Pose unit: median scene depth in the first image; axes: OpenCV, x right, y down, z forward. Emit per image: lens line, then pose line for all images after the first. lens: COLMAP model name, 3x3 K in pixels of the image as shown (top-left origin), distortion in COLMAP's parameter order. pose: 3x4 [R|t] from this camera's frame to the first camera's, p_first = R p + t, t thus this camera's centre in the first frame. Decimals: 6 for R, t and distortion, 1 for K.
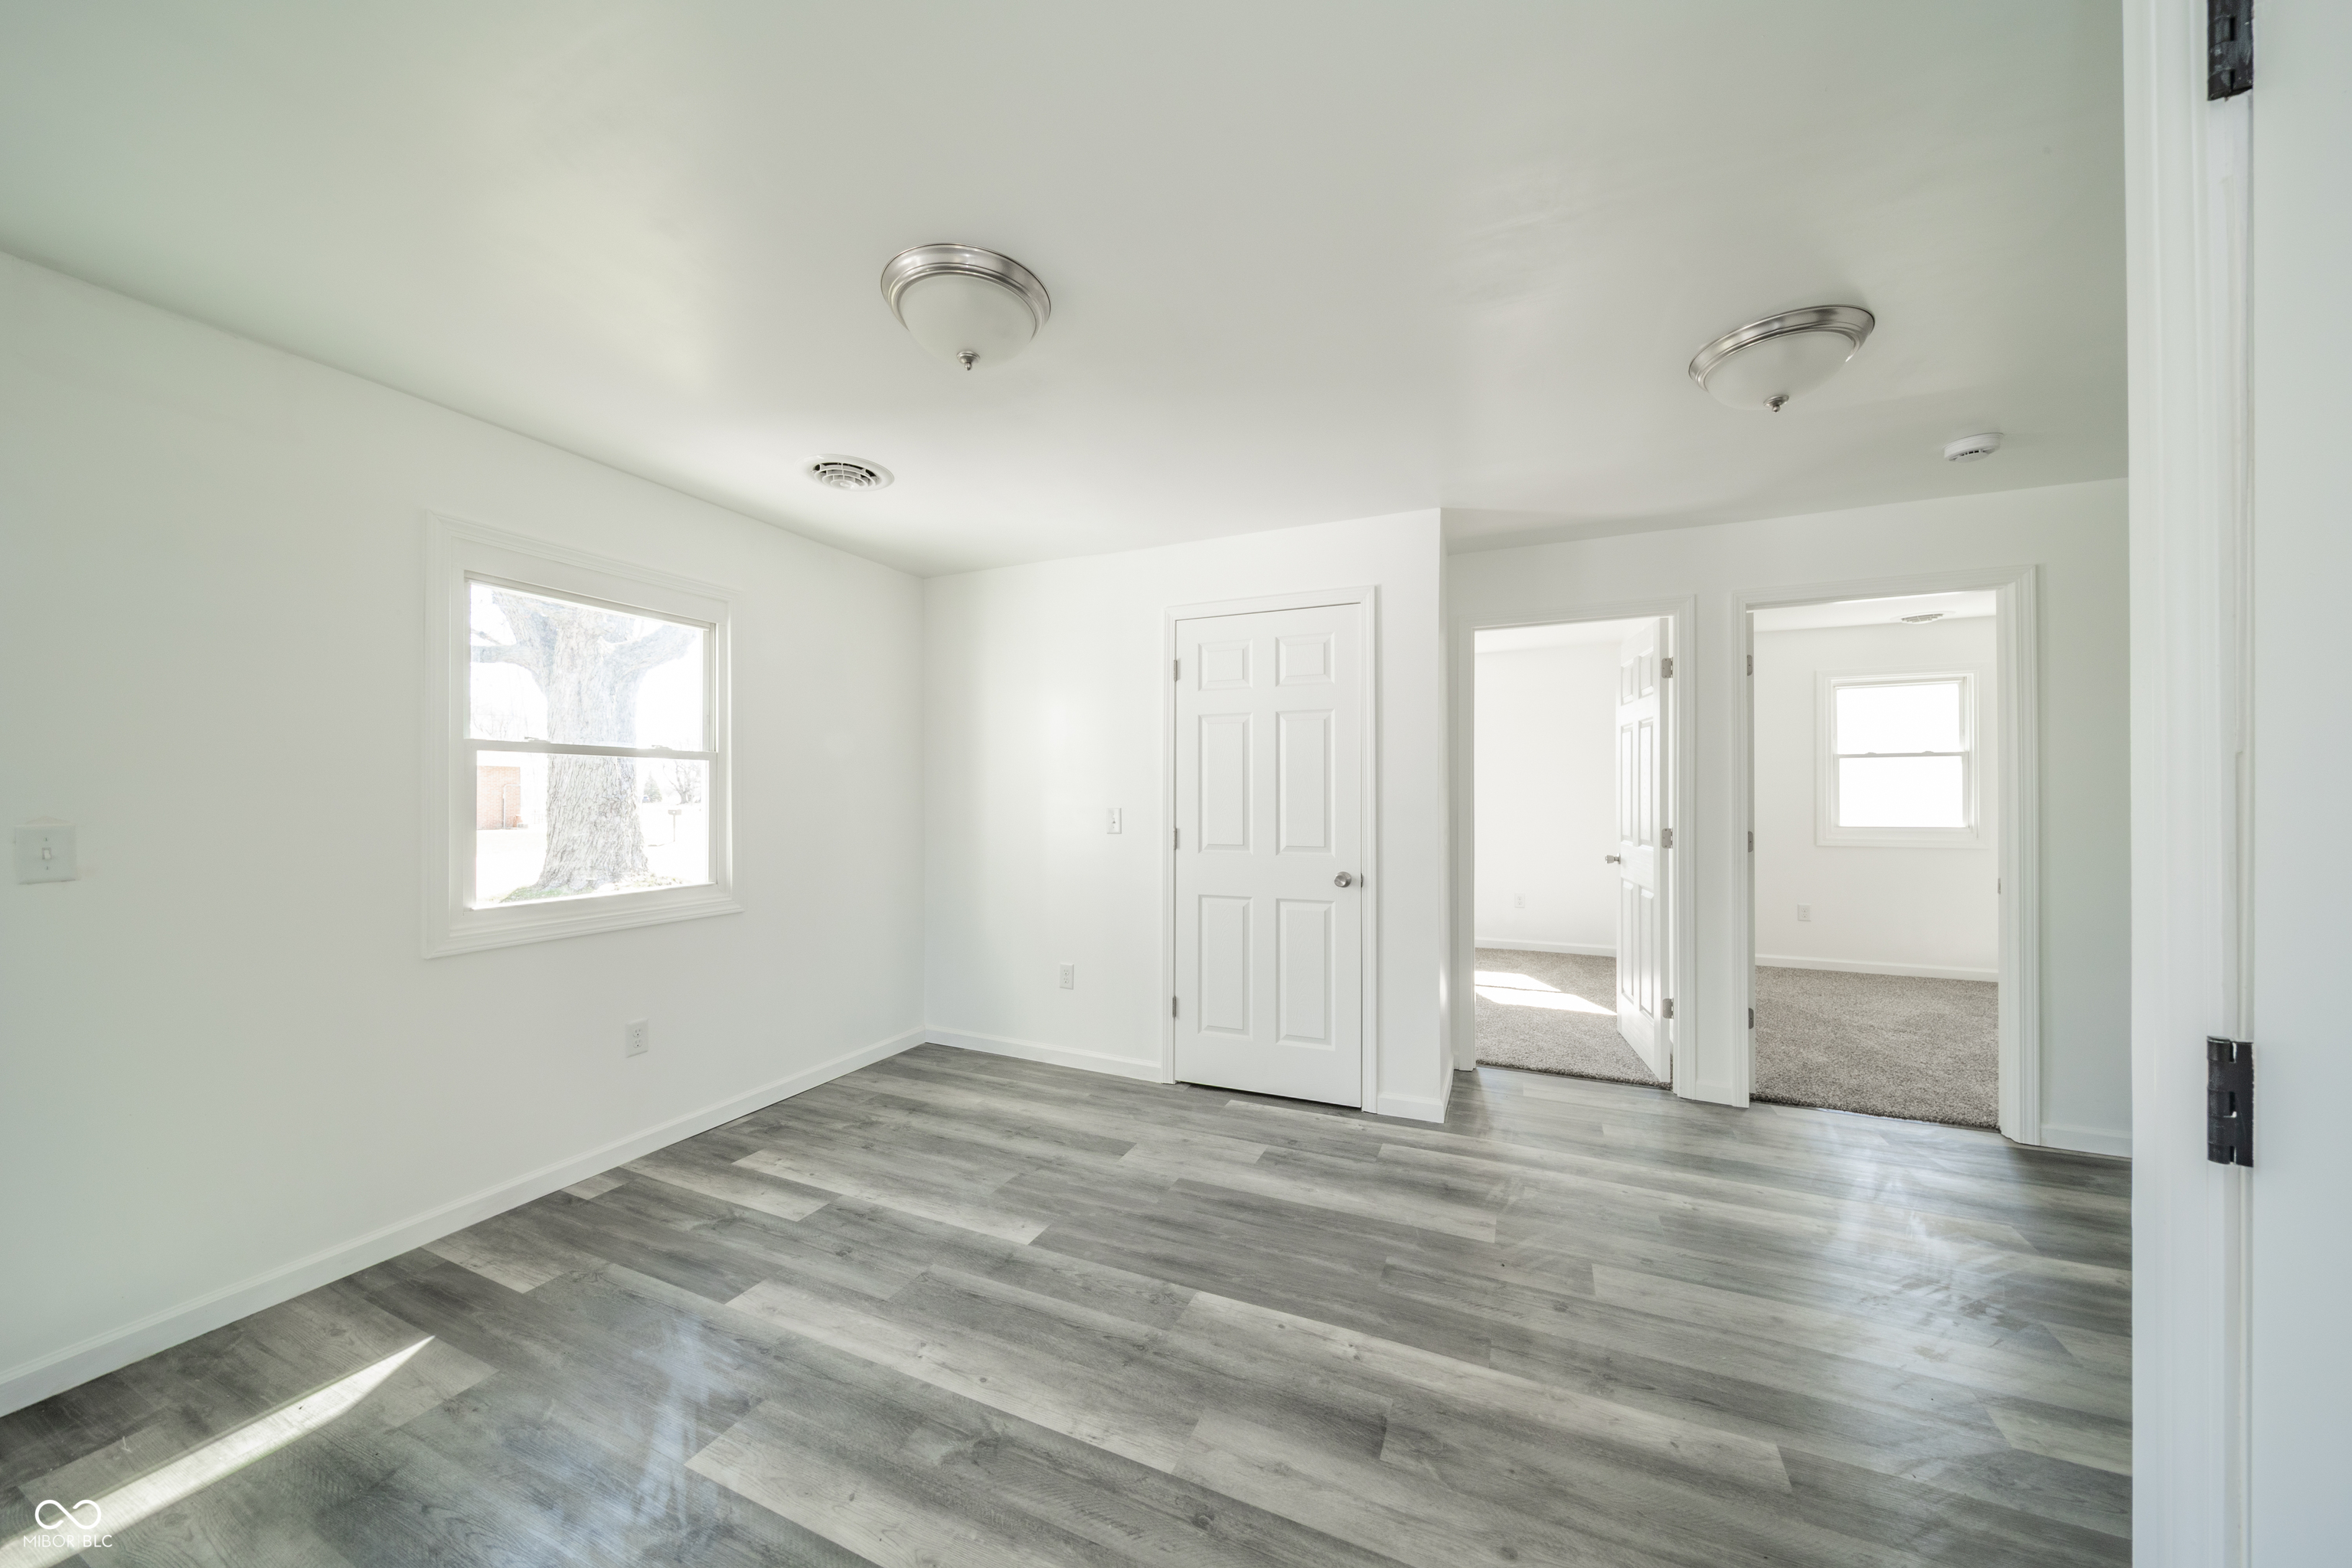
lens RADIAL K [[823.5, 0, 1146.7], [0, 823.5, 788.4], [0, 0, 1]] dist [-0.001245, -0.000155]
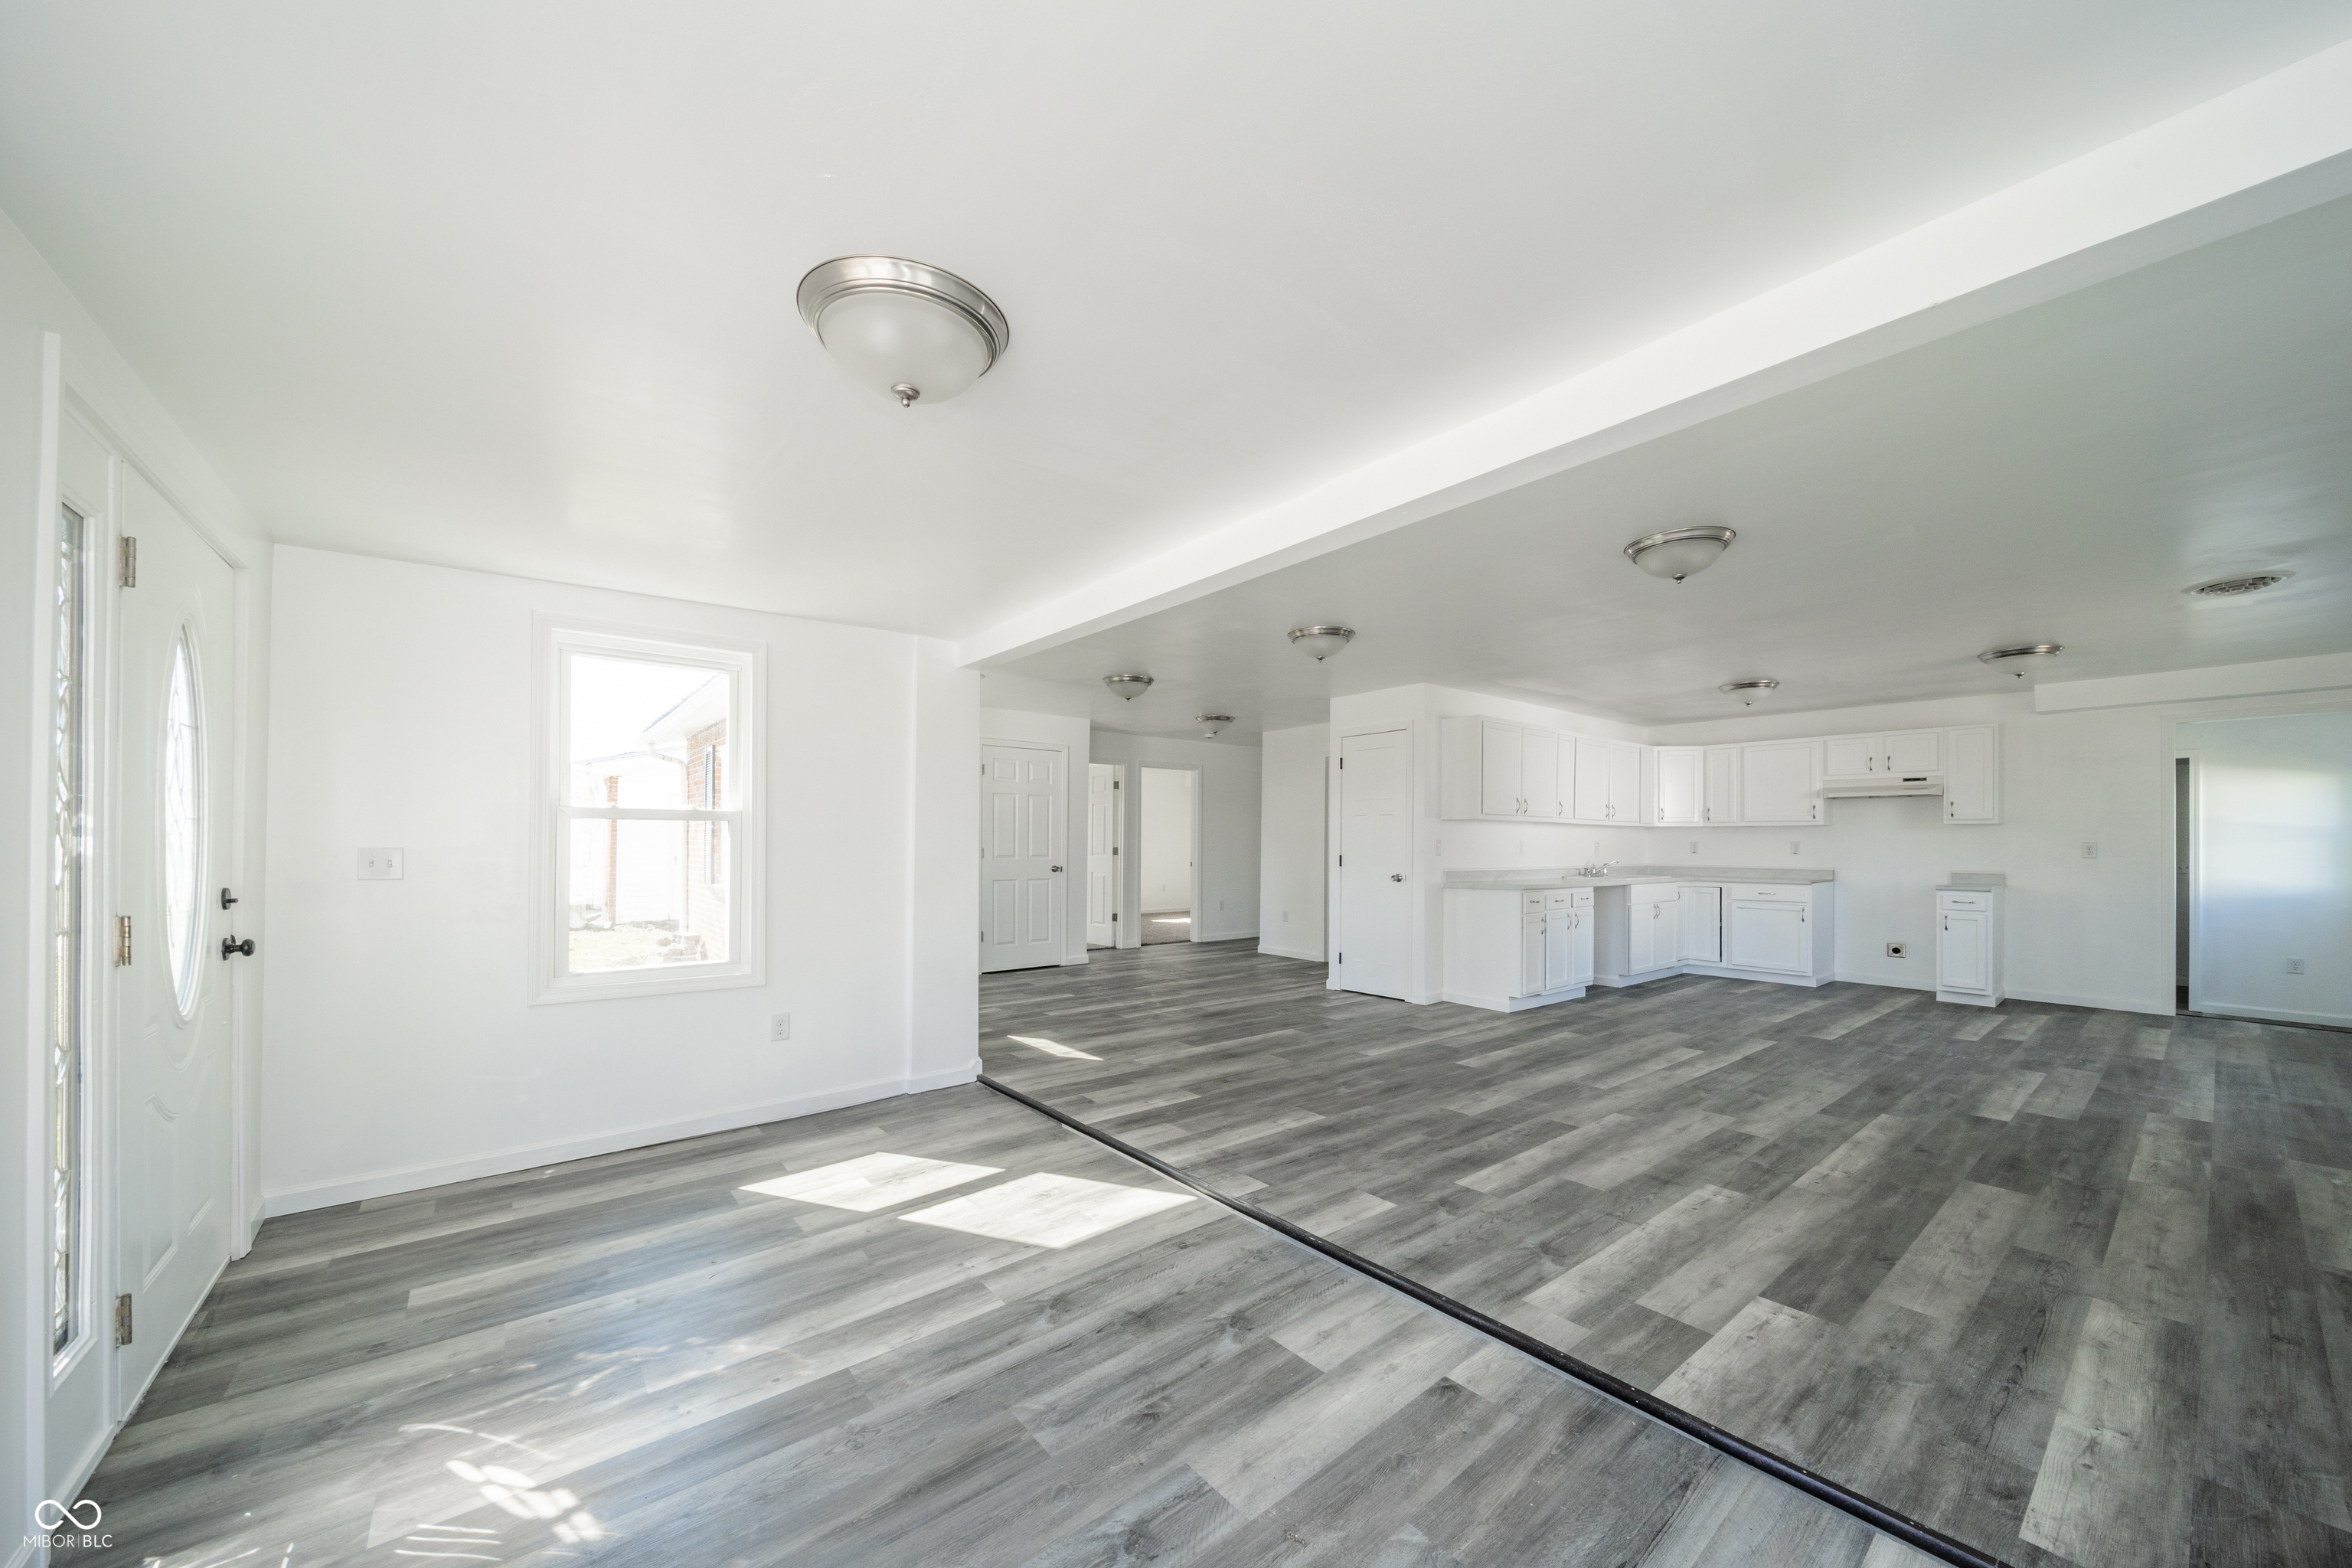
lens RADIAL K [[794.2, 0, 1167.7], [0, 794.2, 835.2], [0, 0, 1]] dist [-0.000475, -0.001550]
pose [[0.474566, 0.005813, 0.880201, -1.883590], [-0.011913, 0.999929, -0.000180, 0.012953], [-0.880139, -0.010400, 0.474601, -0.420686]]
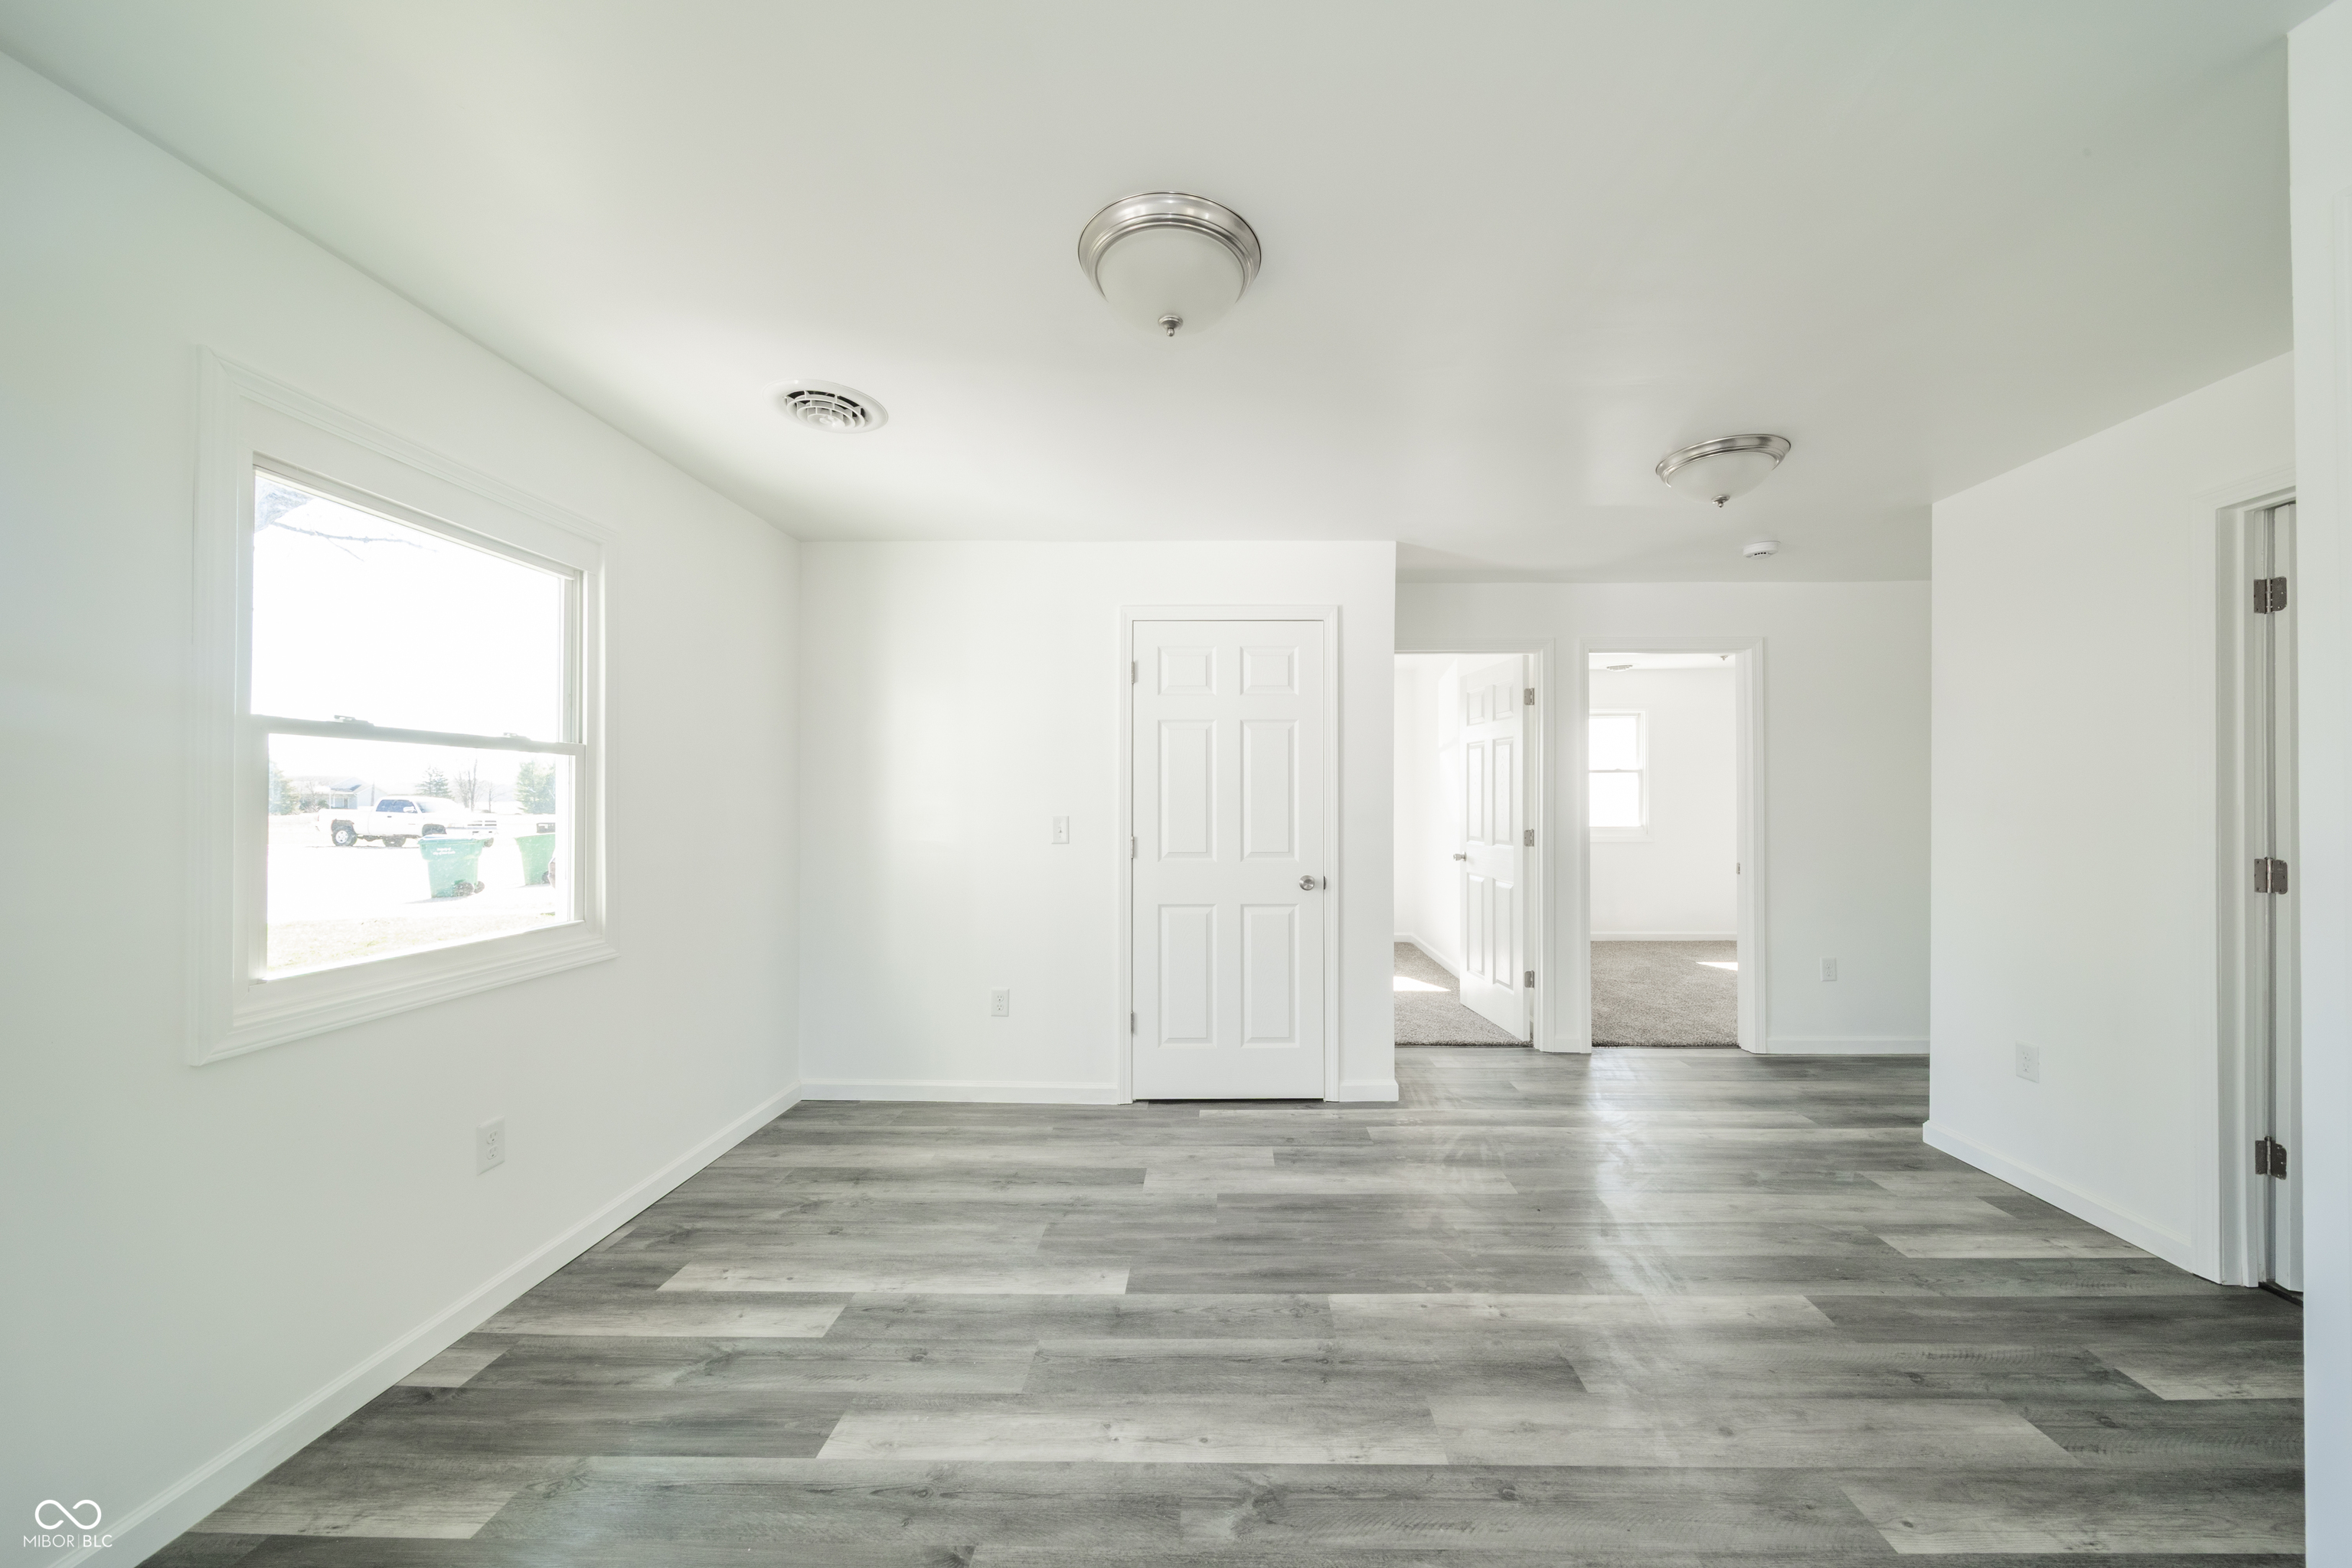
lens RADIAL K [[833.2, 0, 1239.4], [0, 833.2, 791.8], [0, 0, 1]] dist [0.000636, -0.001664]
pose [[0.912022, 0.004741, 0.410115, -0.323424], [-0.003136, 0.999985, -0.004586, 0.000064], [-0.410130, 0.002897, 0.912022, 0.079702]]
